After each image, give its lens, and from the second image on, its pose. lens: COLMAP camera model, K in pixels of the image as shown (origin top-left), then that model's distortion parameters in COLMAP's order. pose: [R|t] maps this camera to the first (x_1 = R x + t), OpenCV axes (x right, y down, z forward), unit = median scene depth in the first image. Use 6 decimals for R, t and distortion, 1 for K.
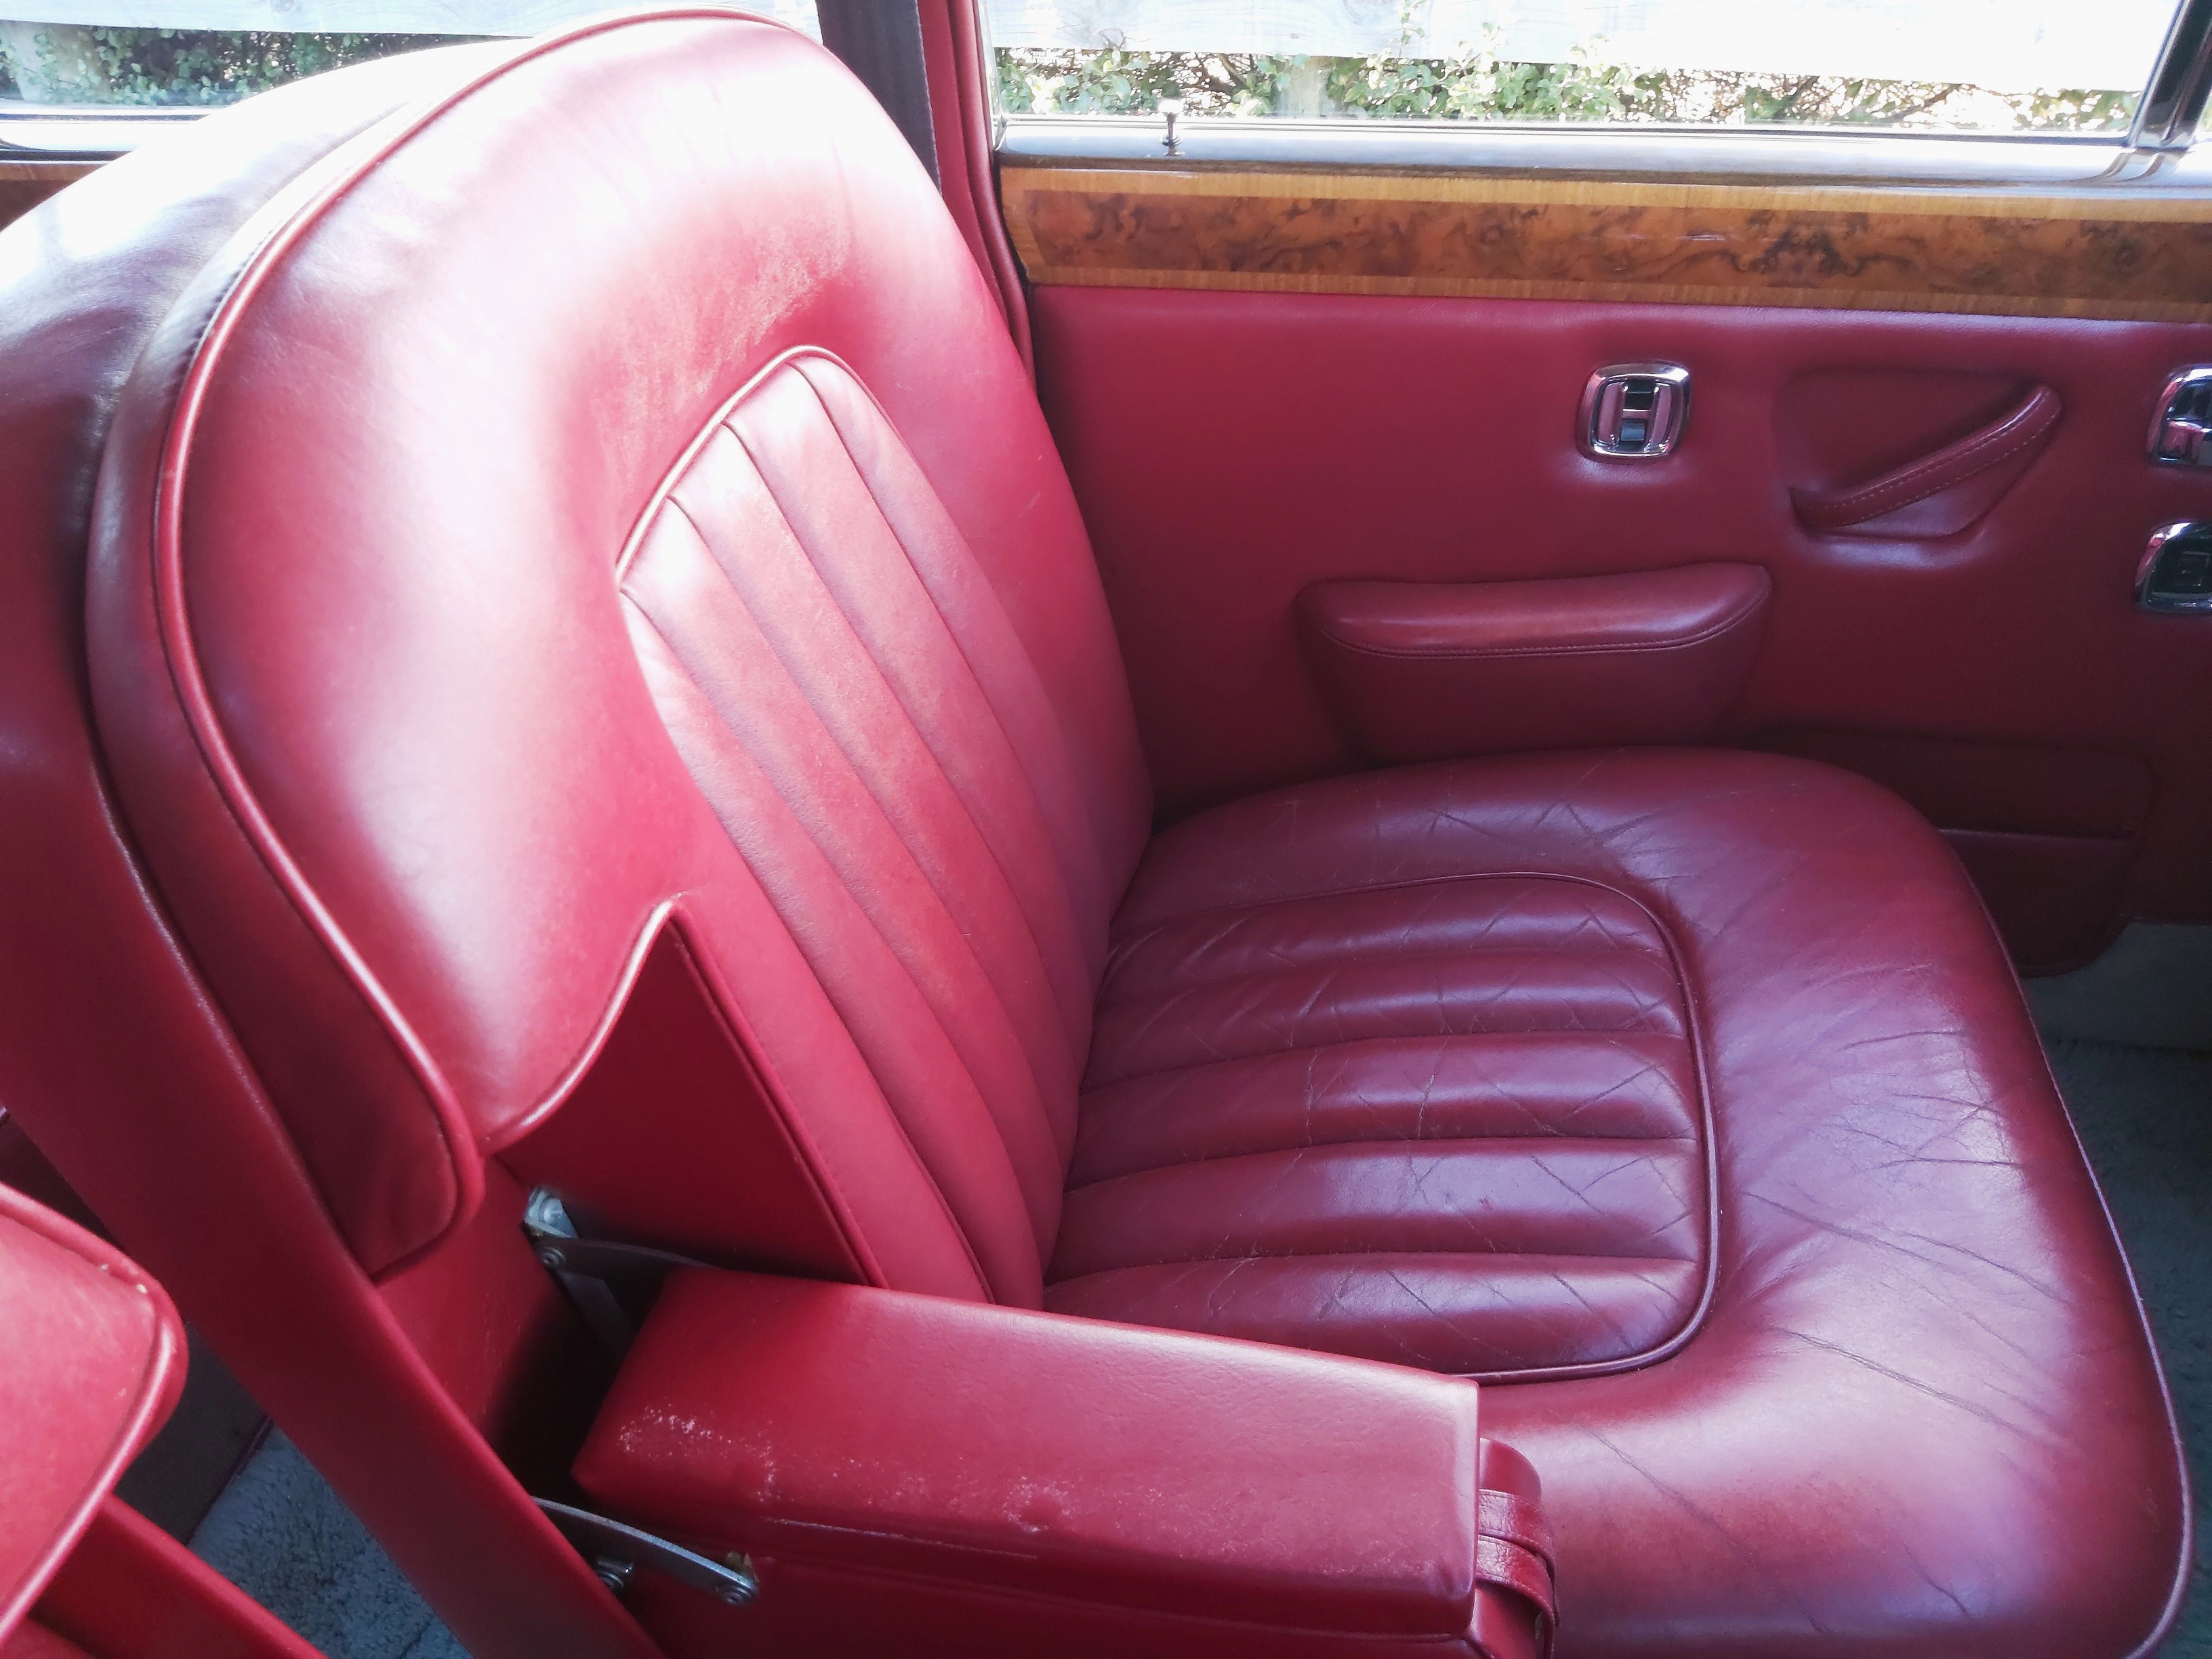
lens RADIAL K [[1687.1, 0, 1090.4], [0, 1687.1, 823.3], [0, 0, 1]] dist [0.013491, -0.074062]
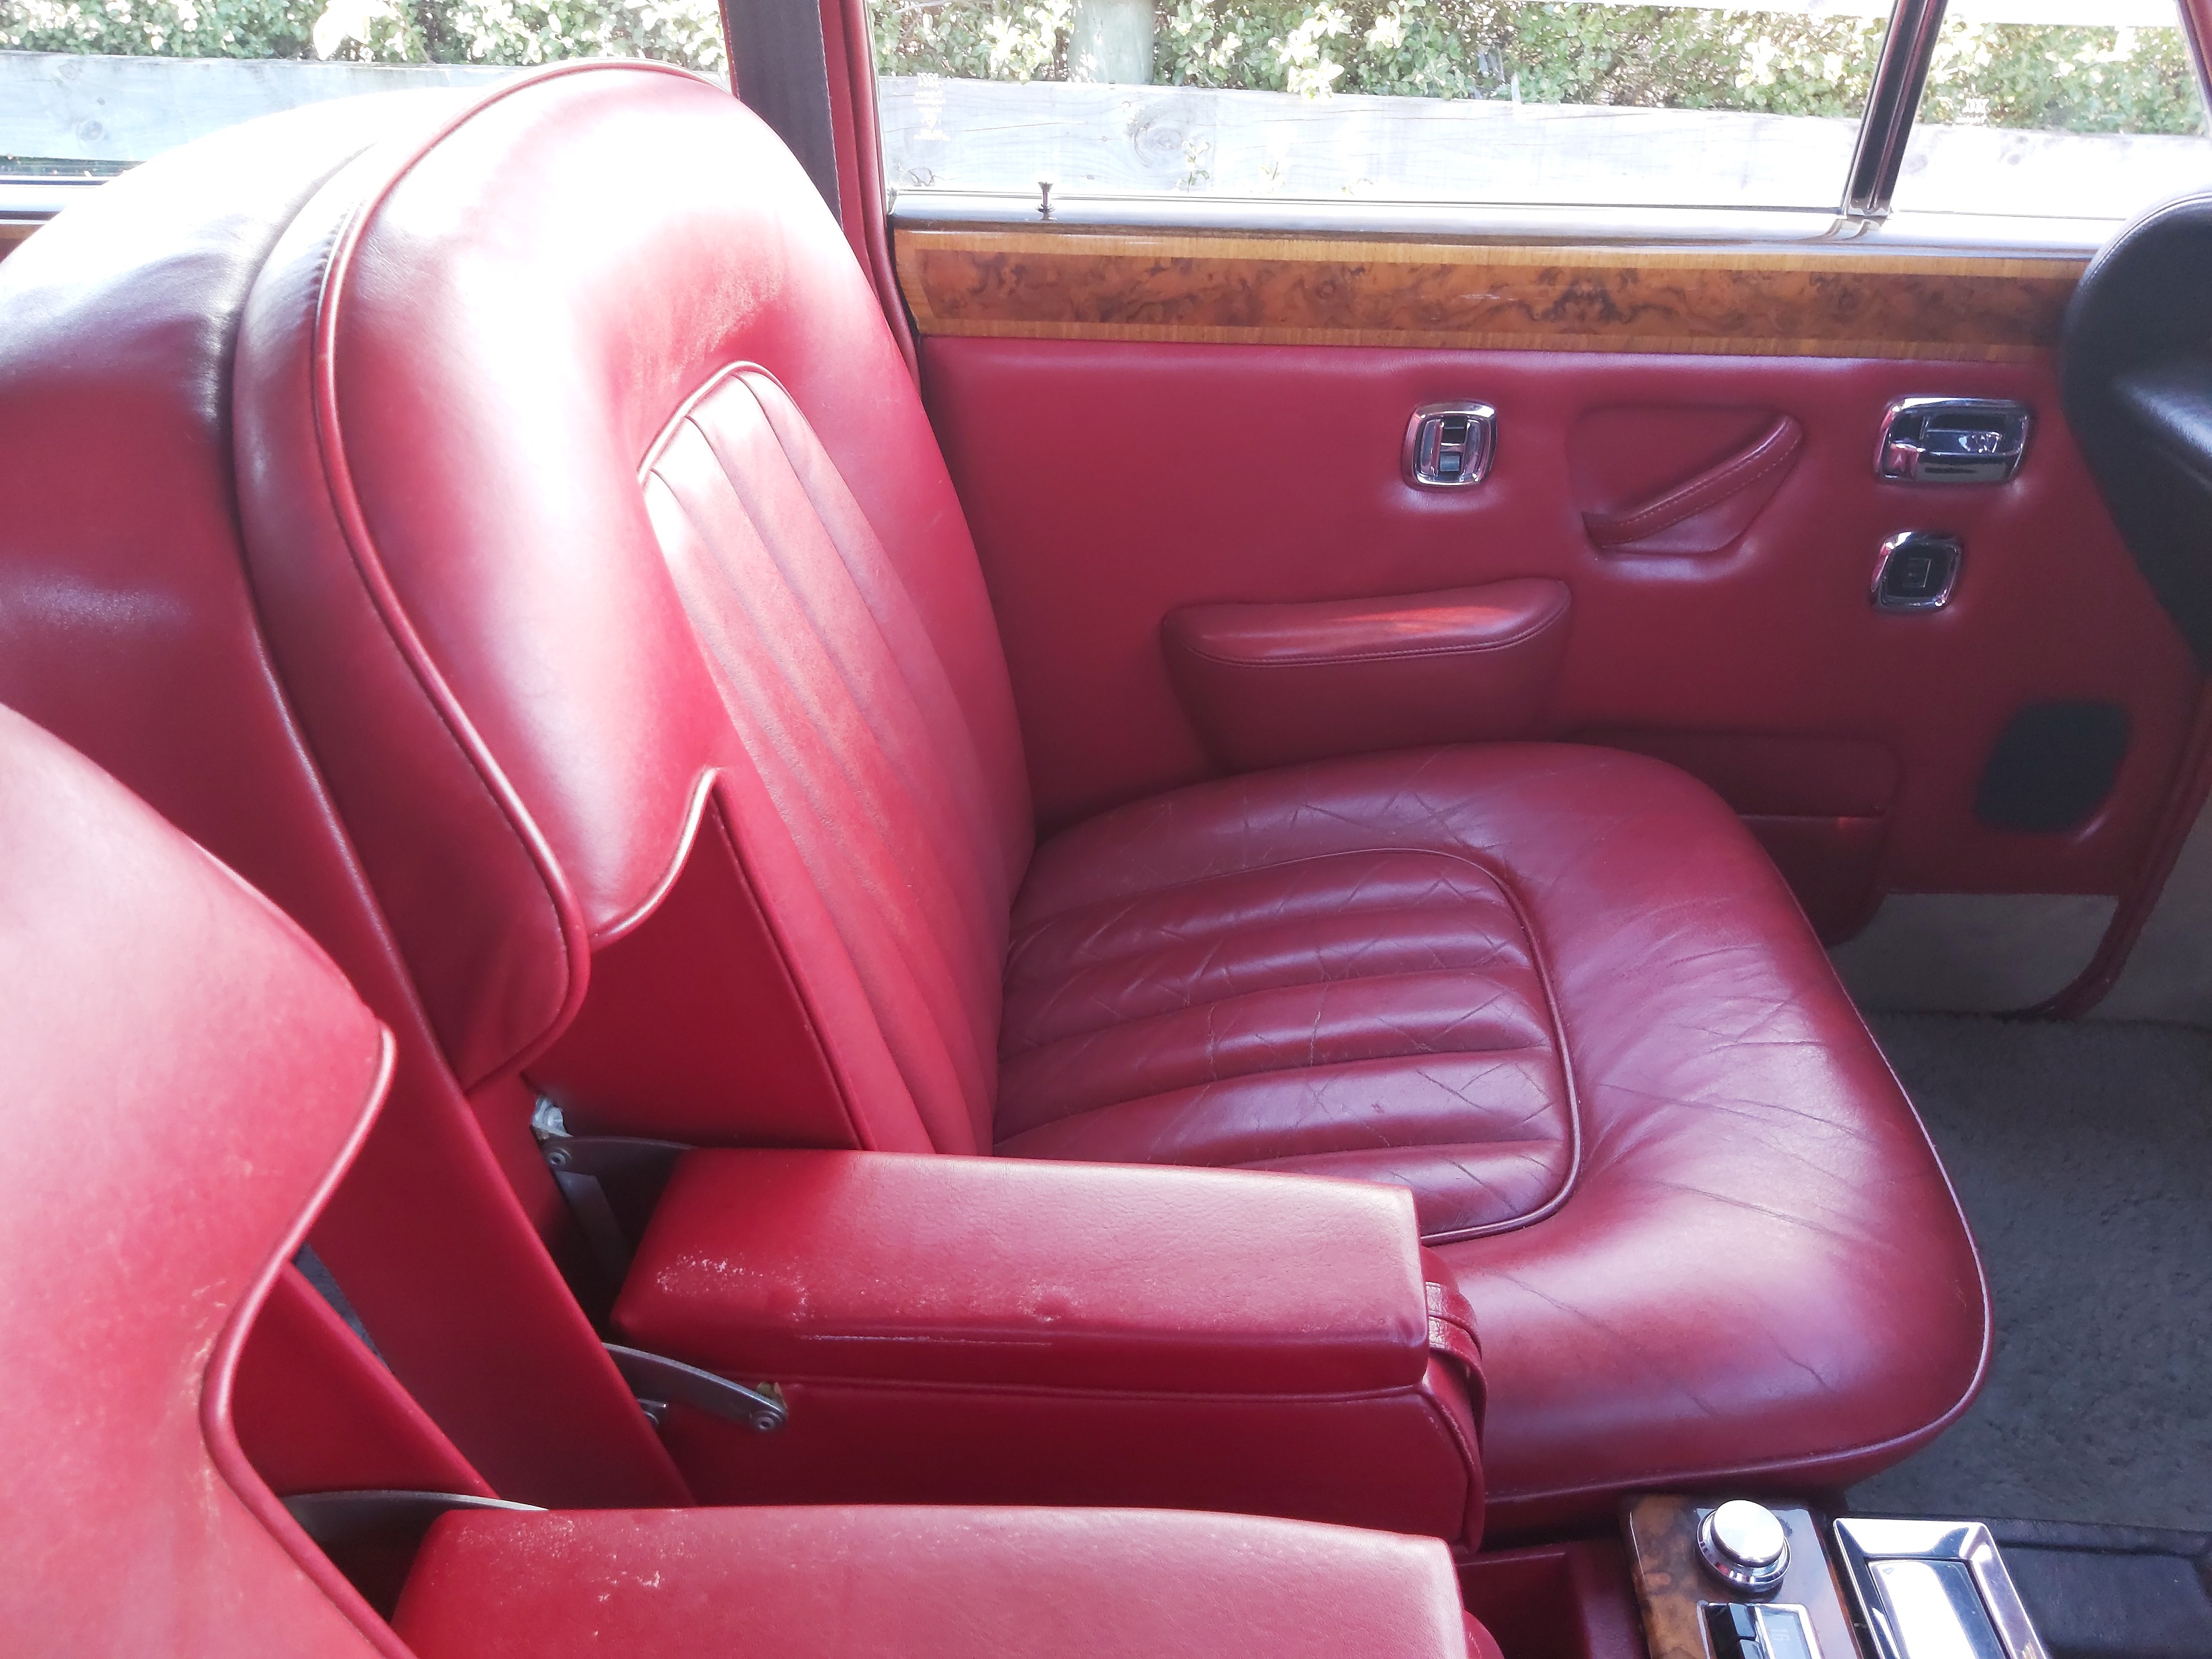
lens RADIAL K [[1687.1, 0, 1099.4], [0, 1687.1, 830.0], [0, 0, 1]] dist [0.013491, -0.074062]
pose [[0.990549, -0.031539, 0.133487, -0.095367], [0.042949, 0.995584, -0.083478, 0.127681], [-0.130265, 0.088422, 0.987529, -0.104868]]
